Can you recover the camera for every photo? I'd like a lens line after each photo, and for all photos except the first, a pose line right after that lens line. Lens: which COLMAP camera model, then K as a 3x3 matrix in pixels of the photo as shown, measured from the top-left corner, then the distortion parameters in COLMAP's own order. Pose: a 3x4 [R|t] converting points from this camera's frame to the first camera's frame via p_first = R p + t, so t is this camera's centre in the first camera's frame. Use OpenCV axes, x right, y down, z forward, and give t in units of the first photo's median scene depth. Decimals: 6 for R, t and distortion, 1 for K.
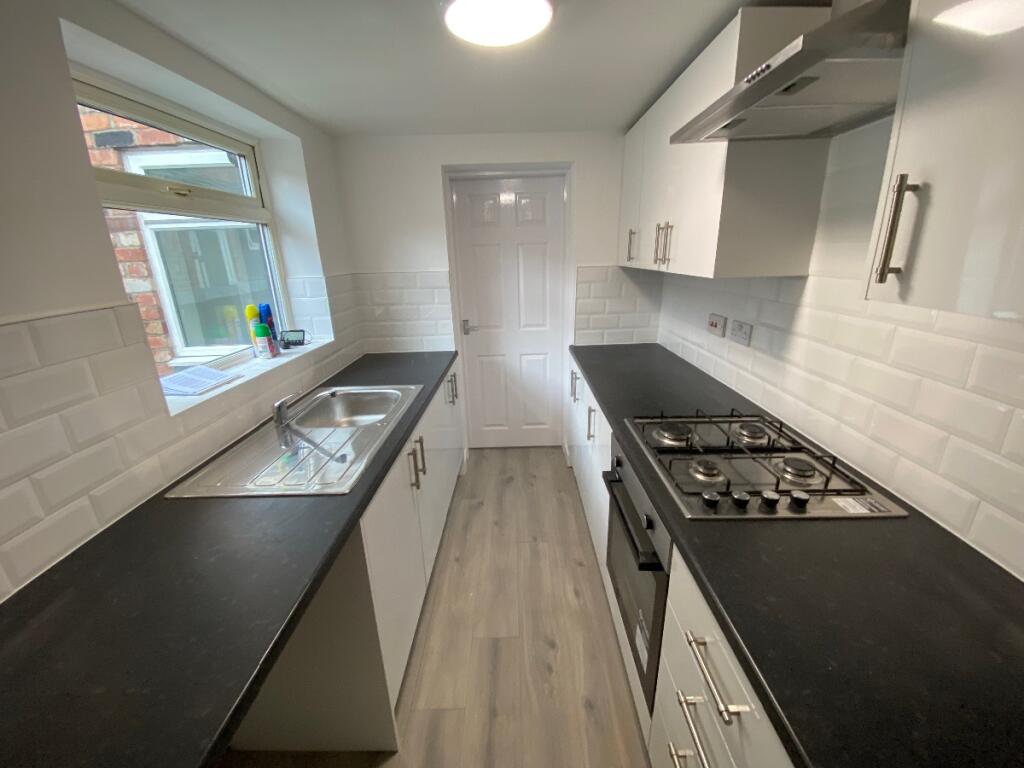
lens RADIAL K [[414.9, 0, 510.3], [0, 414.9, 380.6], [0, 0, 1]] dist [0.030825, -0.027495]
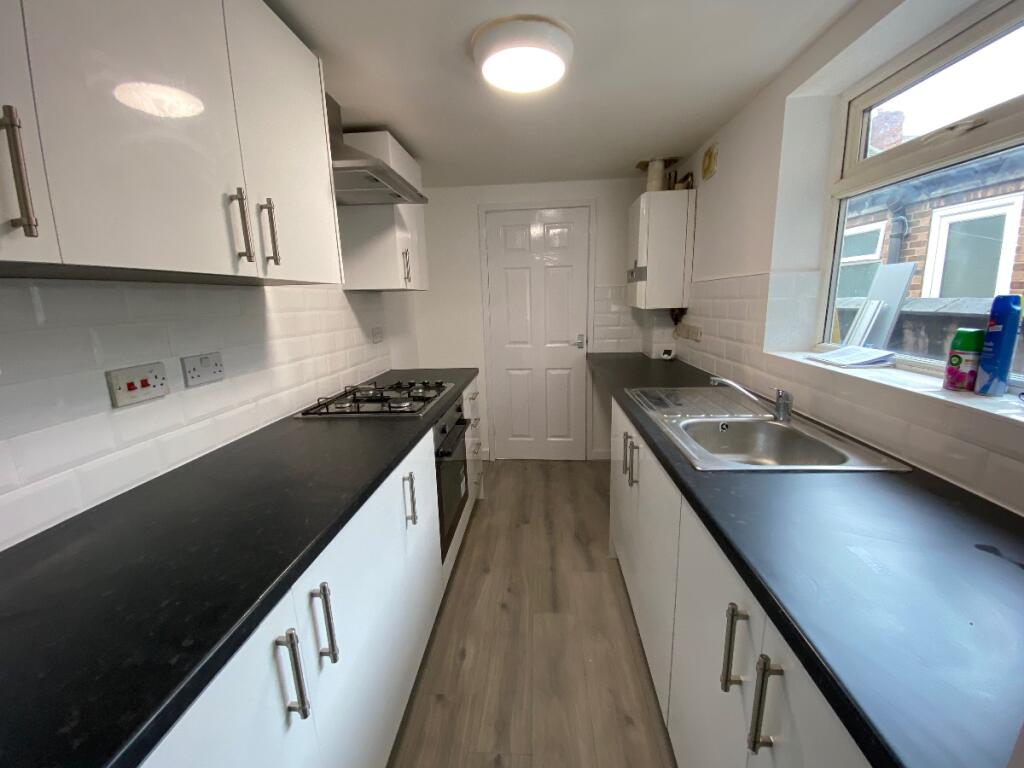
lens RADIAL K [[414.9, 0, 510.3], [0, 414.9, 380.6], [0, 0, 1]] dist [0.030825, -0.027495]
pose [[-0.996900, 0.033434, 0.071216, -0.014789], [0.063189, 0.879535, 0.471620, -0.379430], [-0.046869, 0.474658, -0.878921, 1.532943]]
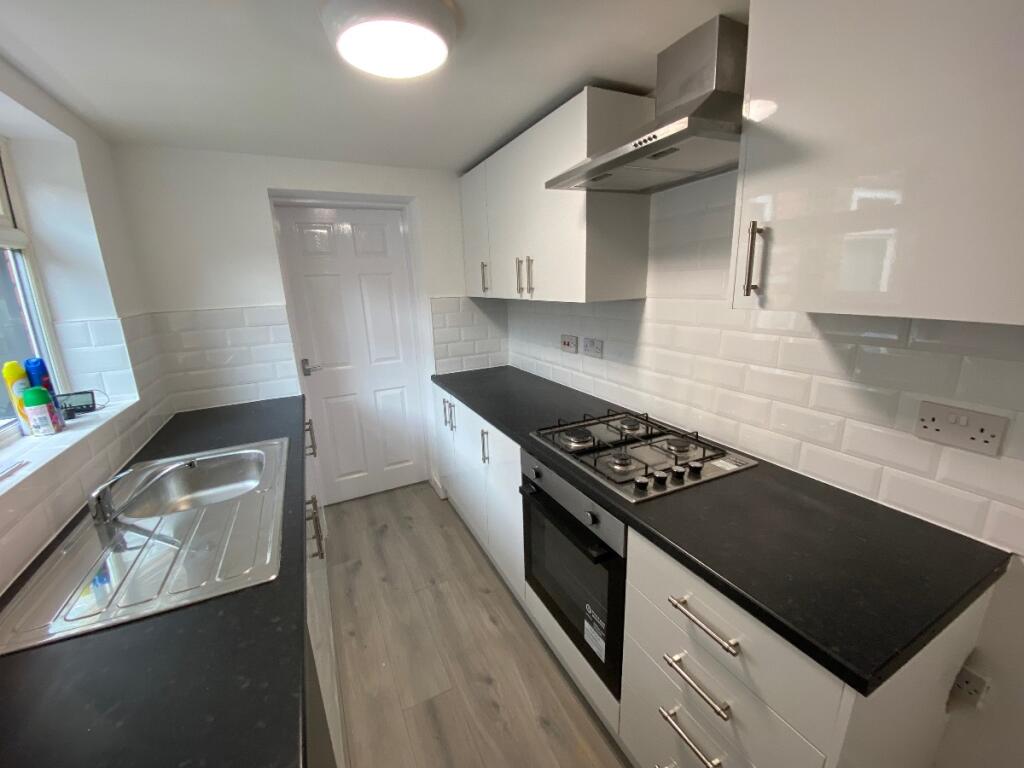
lens RADIAL K [[414.9, 0, 510.3], [0, 414.9, 380.6], [0, 0, 1]] dist [0.030825, -0.027495]
pose [[0.892862, -0.108872, 0.436973, -0.182371], [0.142812, 0.988705, -0.045469, -0.000838], [-0.427087, 0.103003, 0.898325, 0.038907]]
